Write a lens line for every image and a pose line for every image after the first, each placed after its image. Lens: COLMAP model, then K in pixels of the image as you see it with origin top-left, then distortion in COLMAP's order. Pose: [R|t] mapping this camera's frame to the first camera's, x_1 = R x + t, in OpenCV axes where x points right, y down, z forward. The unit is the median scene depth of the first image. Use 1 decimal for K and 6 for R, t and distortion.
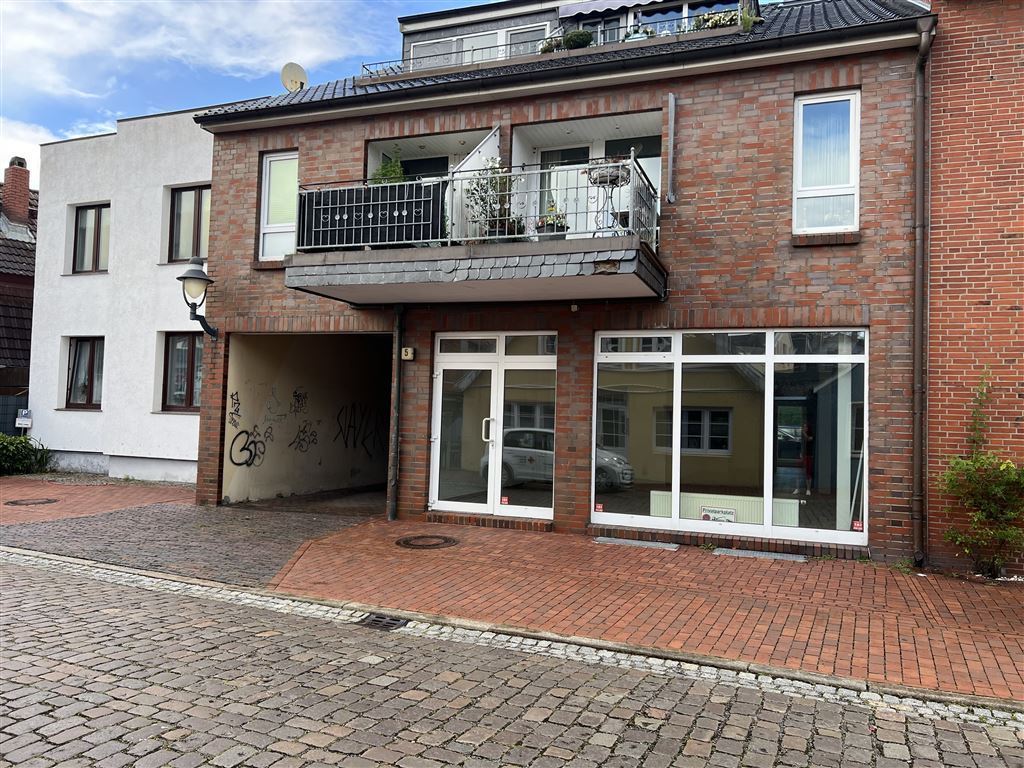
lens RADIAL K [[765.7, 0, 509.5], [0, 765.7, 378.2], [0, 0, 1]] dist [0.071841, -0.081441]
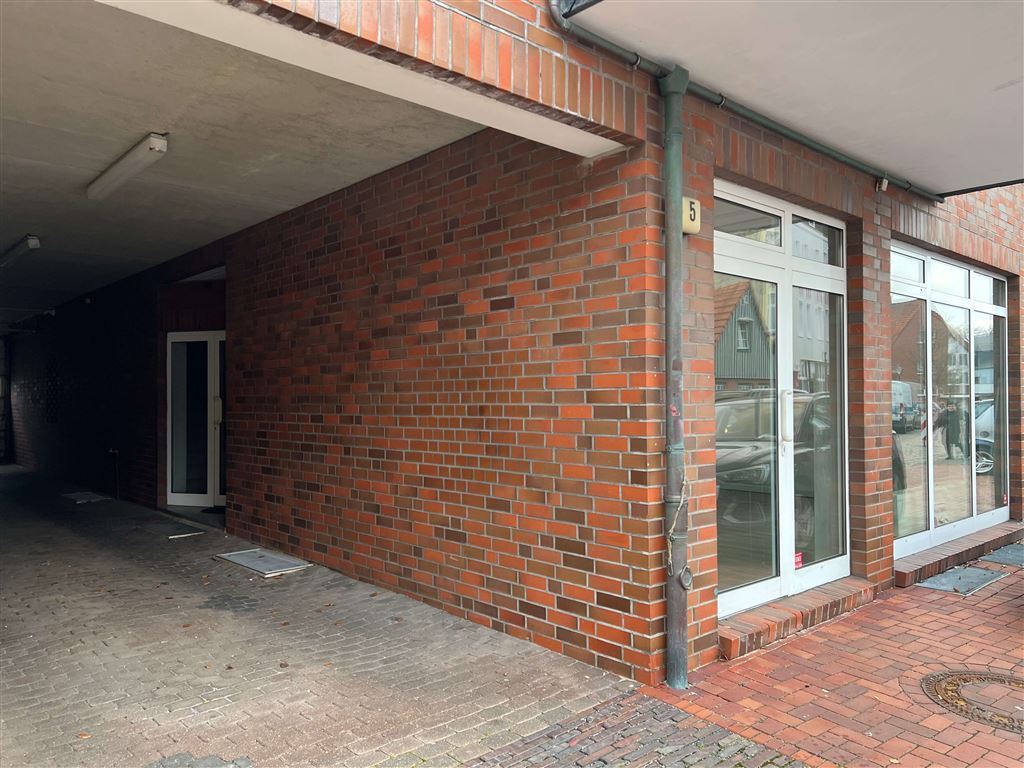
lens RADIAL K [[765.7, 0, 507.3], [0, 765.7, 390.0], [0, 0, 1]] dist [0.071841, -0.081441]
pose [[0.458495, -0.020763, 0.888454, -0.571581], [-0.027664, 0.998909, 0.037620, 0.044288], [-0.888266, -0.041827, 0.457420, 1.043248]]
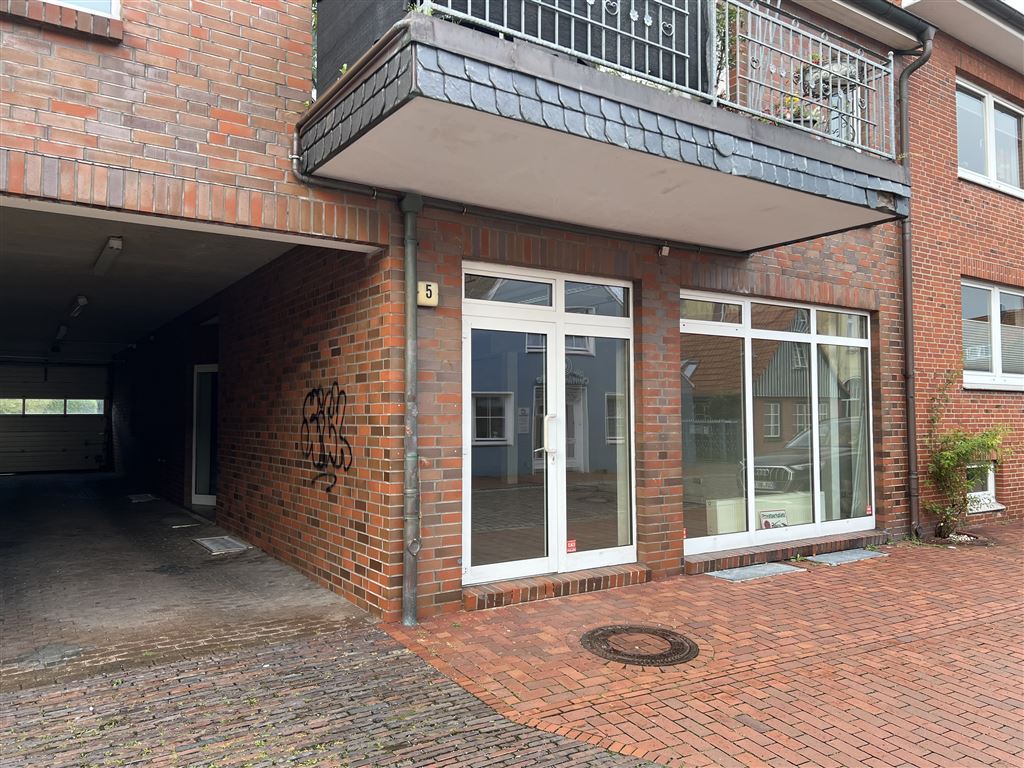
lens RADIAL K [[765.7, 0, 507.1], [0, 765.7, 378.5], [0, 0, 1]] dist [0.071841, -0.081441]
pose [[0.584266, 0.008883, 0.811513, -0.599389], [-0.021810, 0.999751, 0.004759, 0.024545], [-0.811269, -0.020480, 0.584314, 0.752644]]
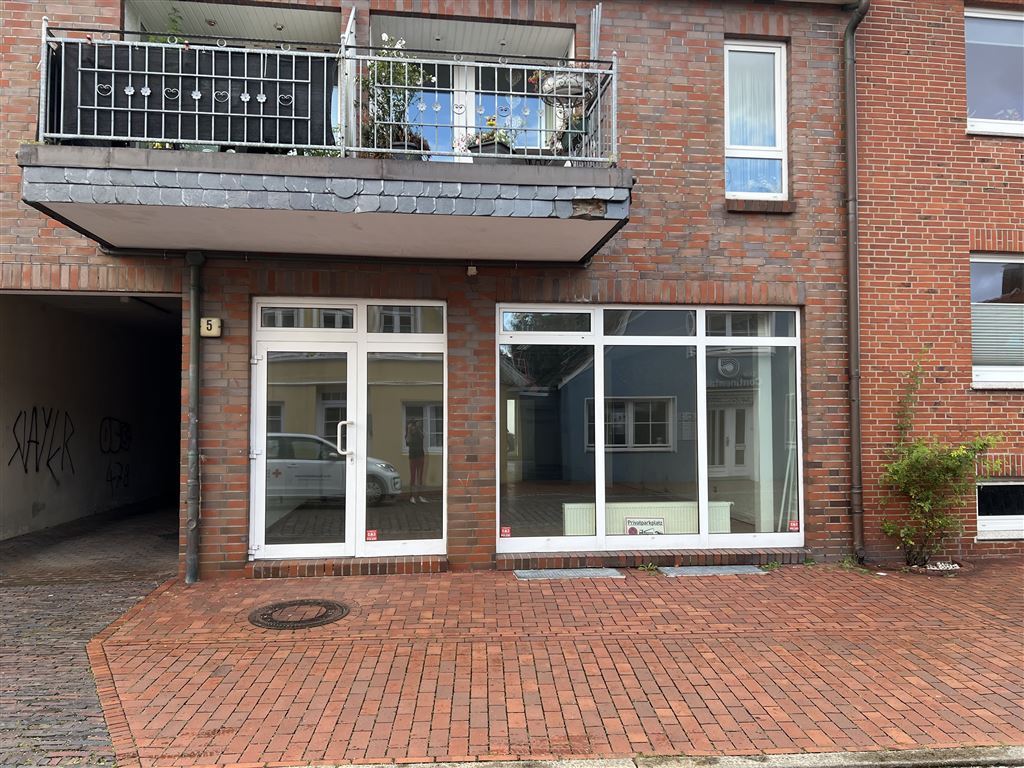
lens RADIAL K [[765.7, 0, 510.2], [0, 765.7, 387.3], [0, 0, 1]] dist [0.071841, -0.081441]
pose [[0.884297, -0.011451, 0.466785, -0.249738], [0.005137, 0.999877, 0.014799, 0.012633], [-0.466897, -0.010689, 0.884247, 0.336411]]
